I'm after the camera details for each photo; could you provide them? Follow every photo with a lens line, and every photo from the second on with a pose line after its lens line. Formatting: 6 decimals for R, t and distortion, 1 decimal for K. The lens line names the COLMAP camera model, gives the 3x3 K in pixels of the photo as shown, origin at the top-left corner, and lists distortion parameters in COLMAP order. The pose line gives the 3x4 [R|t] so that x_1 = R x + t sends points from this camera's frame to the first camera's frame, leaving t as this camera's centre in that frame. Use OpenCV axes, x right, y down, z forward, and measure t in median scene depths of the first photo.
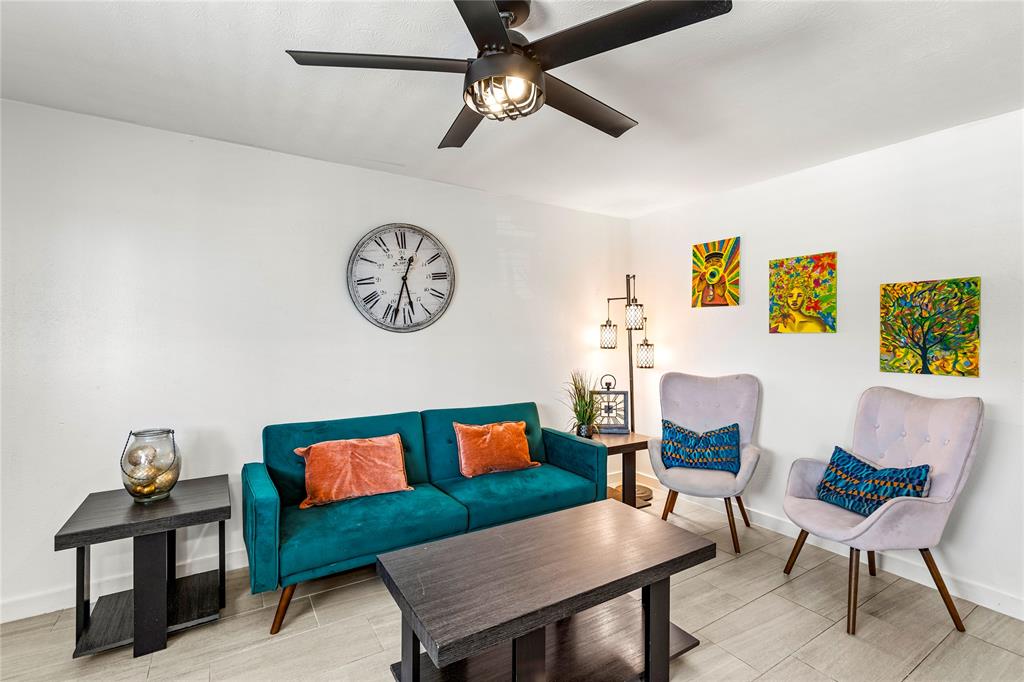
lens RADIAL K [[463.3, 0, 507.7], [0, 463.3, 335.3], [0, 0, 1]] dist [-0.015130, 0.002131]
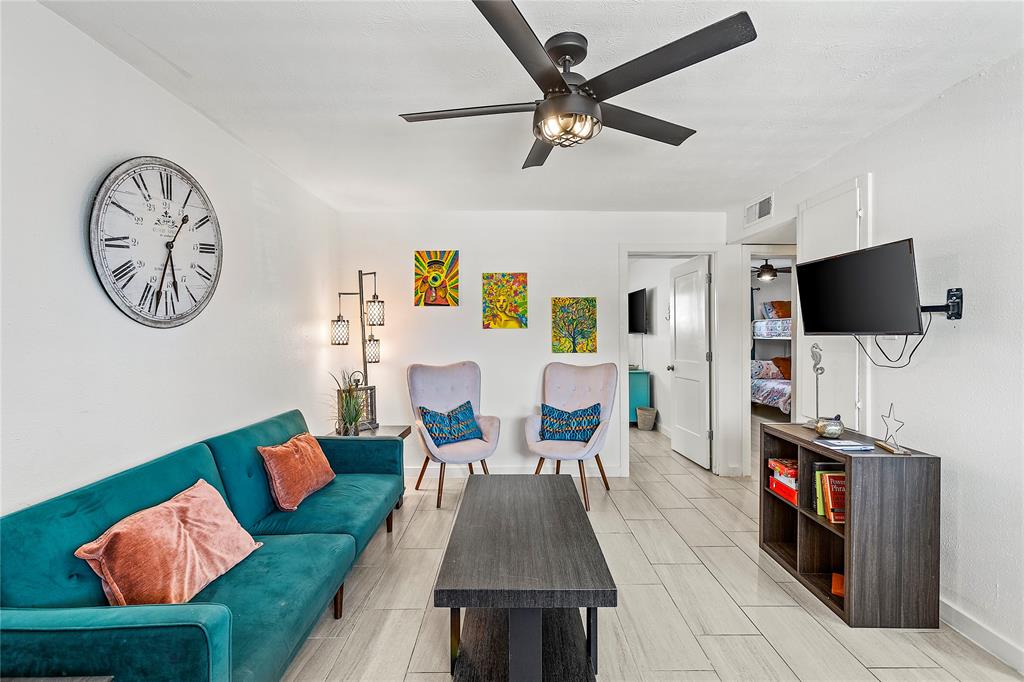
lens RADIAL K [[463.3, 0, 504.5], [0, 463.3, 340.4], [0, 0, 1]] dist [-0.015130, 0.002131]
pose [[0.527631, -0.023121, 0.849159, -0.529521], [0.005106, 0.999698, 0.024047, -0.002531], [-0.849459, -0.008352, 0.527589, 0.256051]]
